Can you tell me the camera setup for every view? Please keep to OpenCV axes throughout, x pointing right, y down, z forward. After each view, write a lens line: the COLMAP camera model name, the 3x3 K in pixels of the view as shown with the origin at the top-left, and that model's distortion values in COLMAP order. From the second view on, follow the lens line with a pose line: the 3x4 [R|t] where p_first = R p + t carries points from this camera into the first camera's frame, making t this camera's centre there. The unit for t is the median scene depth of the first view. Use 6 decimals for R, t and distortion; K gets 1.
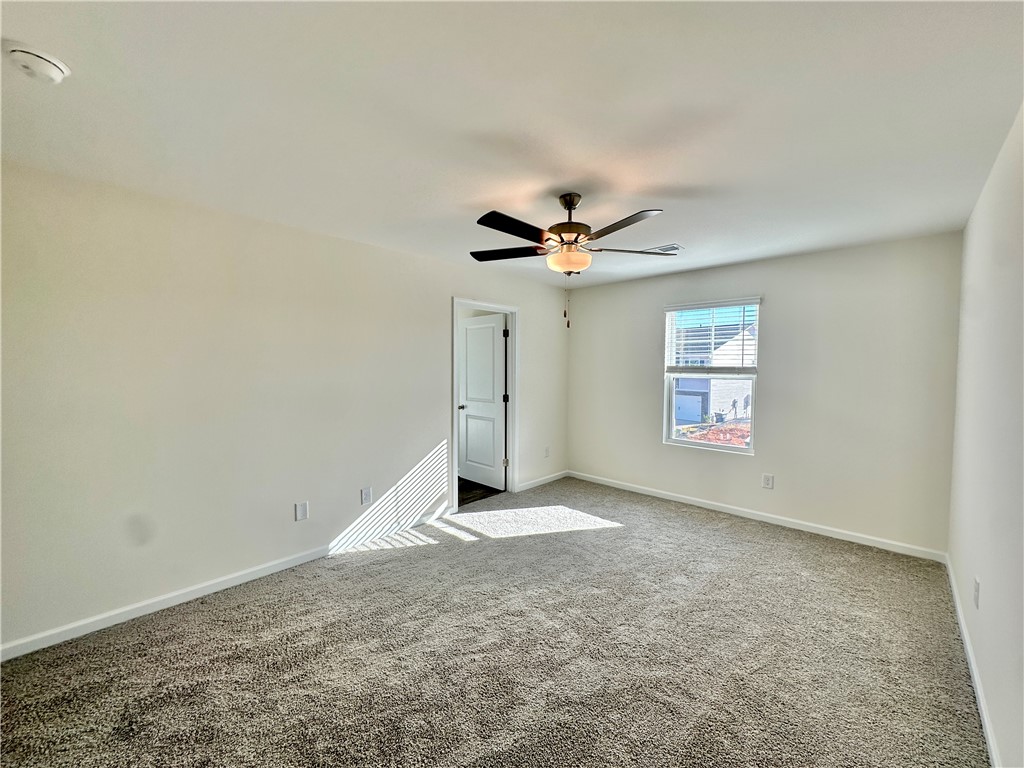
lens RADIAL K [[409.2, 0, 512.8], [0, 409.2, 385.5], [0, 0, 1]] dist [-0.001766, 0.000139]
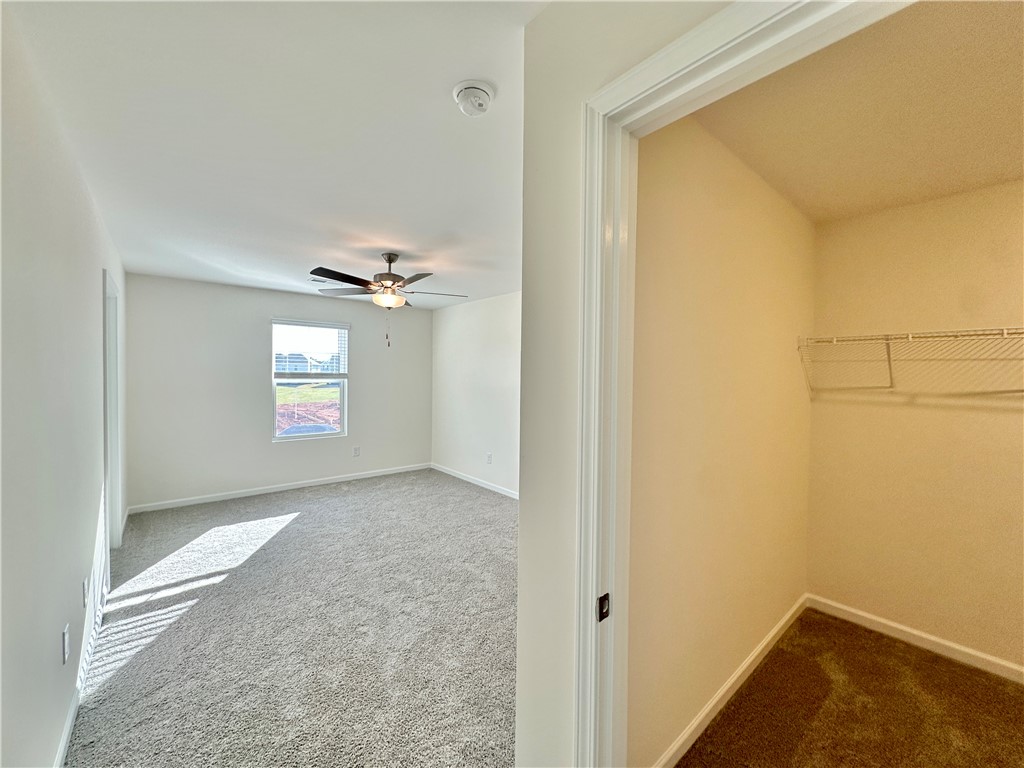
lens RADIAL K [[409.2, 0, 514.8], [0, 409.2, 380.0], [0, 0, 1]] dist [-0.001766, 0.000139]
pose [[0.099945, -0.013356, 0.994903, -0.799652], [0.036527, 0.999285, 0.009746, -0.015714], [-0.994322, 0.035367, 0.100361, 0.279873]]
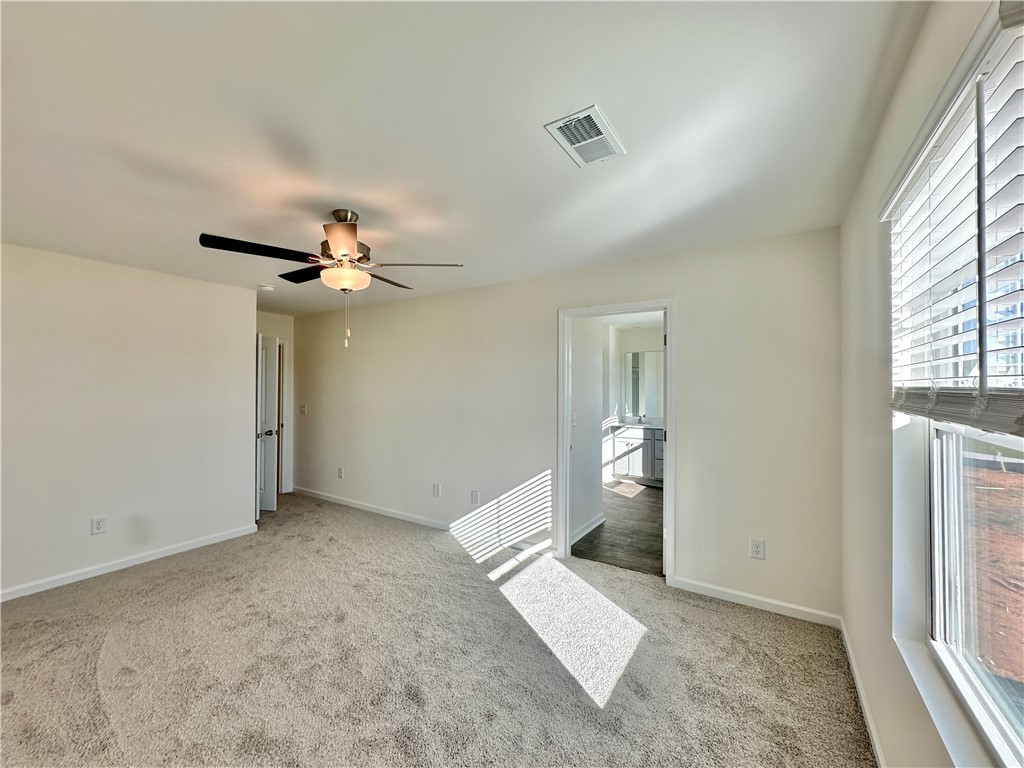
lens RADIAL K [[409.2, 0, 507.5], [0, 409.2, 382.8], [0, 0, 1]] dist [-0.001766, 0.000139]
pose [[0.177308, -0.017246, -0.984004, 0.749471], [-0.042736, 0.998768, -0.025205, -0.033615], [0.983227, 0.046522, 0.176352, 0.786388]]
